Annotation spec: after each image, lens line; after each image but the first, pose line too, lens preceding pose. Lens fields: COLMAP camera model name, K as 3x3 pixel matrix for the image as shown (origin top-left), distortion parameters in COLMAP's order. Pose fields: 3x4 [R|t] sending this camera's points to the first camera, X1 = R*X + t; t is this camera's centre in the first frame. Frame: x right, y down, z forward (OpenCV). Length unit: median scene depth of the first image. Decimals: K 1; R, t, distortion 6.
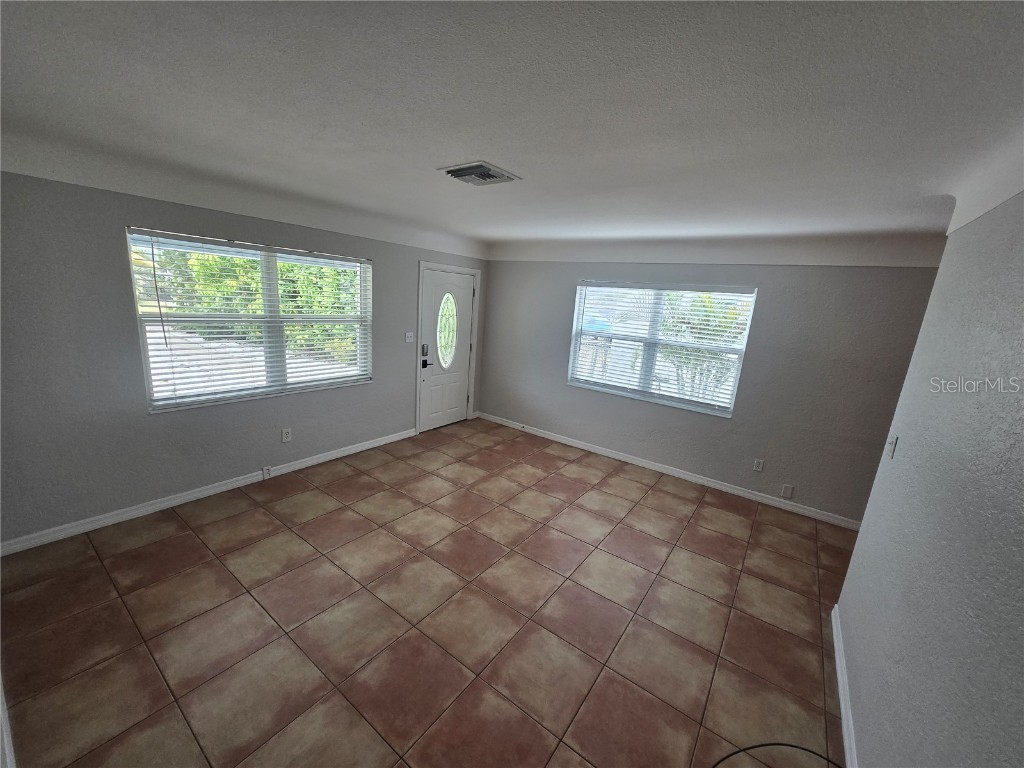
lens RADIAL K [[400.4, 0, 513.1], [0, 400.4, 378.3], [0, 0, 1]] dist [-0.001157, -0.000495]
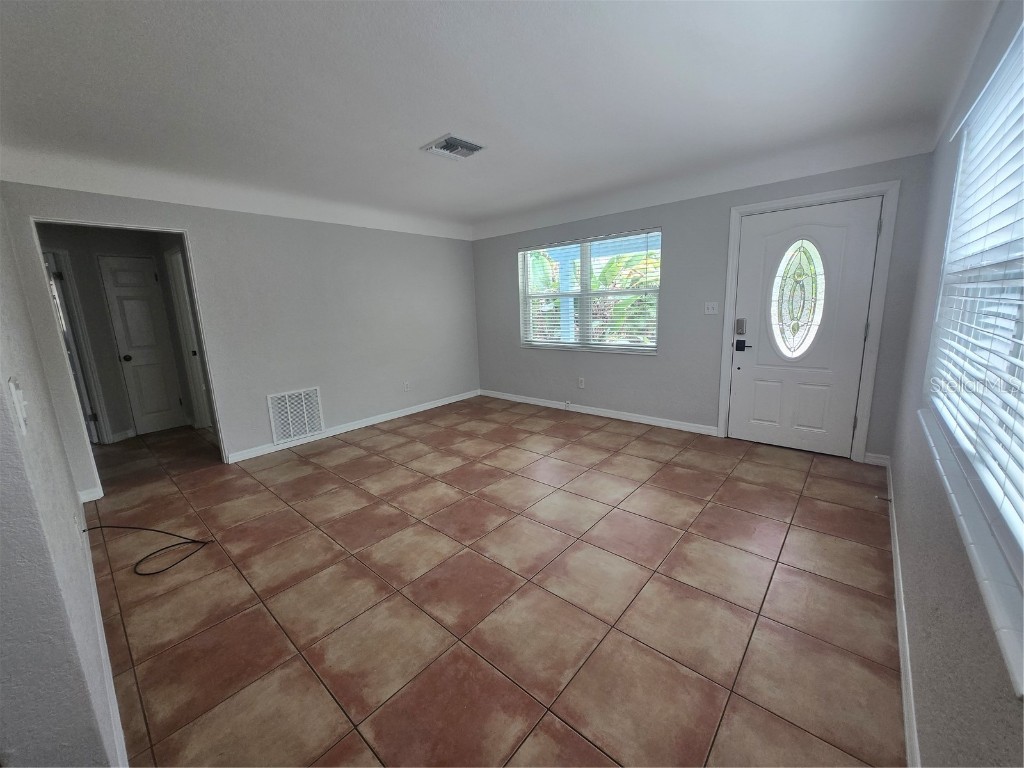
lens RADIAL K [[400.4, 0, 513.1], [0, 400.4, 378.3], [0, 0, 1]] dist [-0.001157, -0.000495]
pose [[-0.092608, 0.113874, -0.989170, 0.861439], [-0.166260, 0.977723, 0.128122, -0.002855], [0.981724, 0.176325, -0.071612, 1.019147]]
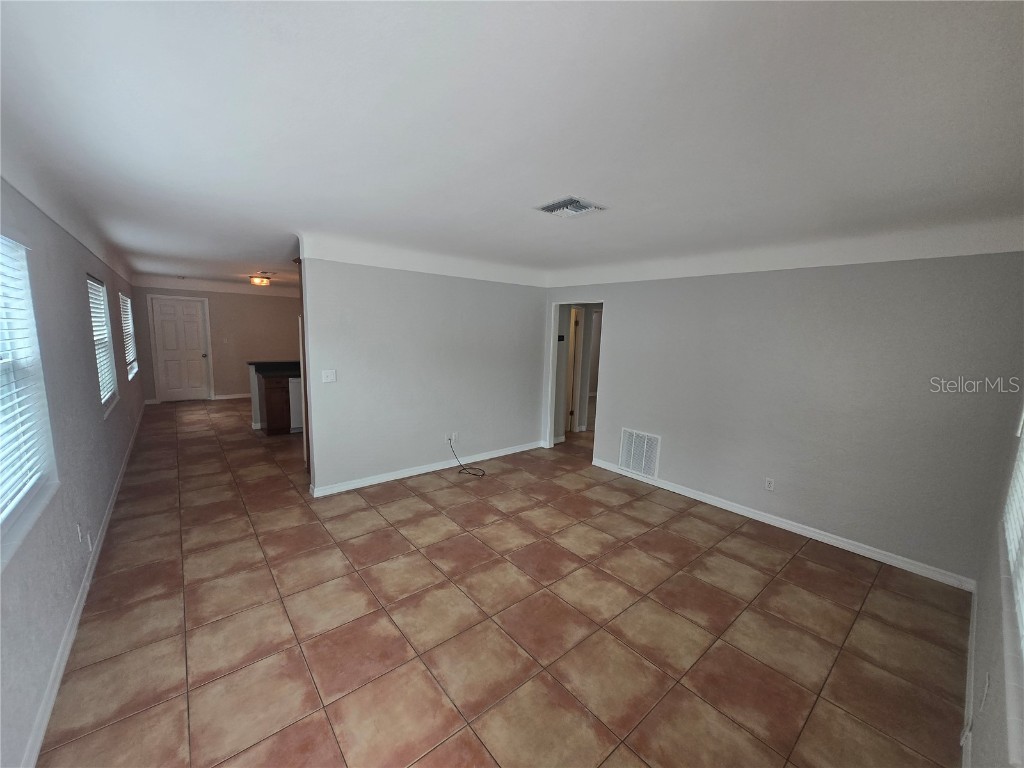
lens RADIAL K [[401.1, 0, 512.6], [0, 401.1, 390.7], [0, 0, 1]] dist [-0.002208, -0.000154]
pose [[-0.964594, -0.140310, 0.223319, -0.180270], [-0.054850, 0.934953, 0.350507, -0.297920], [-0.257972, 0.325848, -0.909546, 1.621638]]
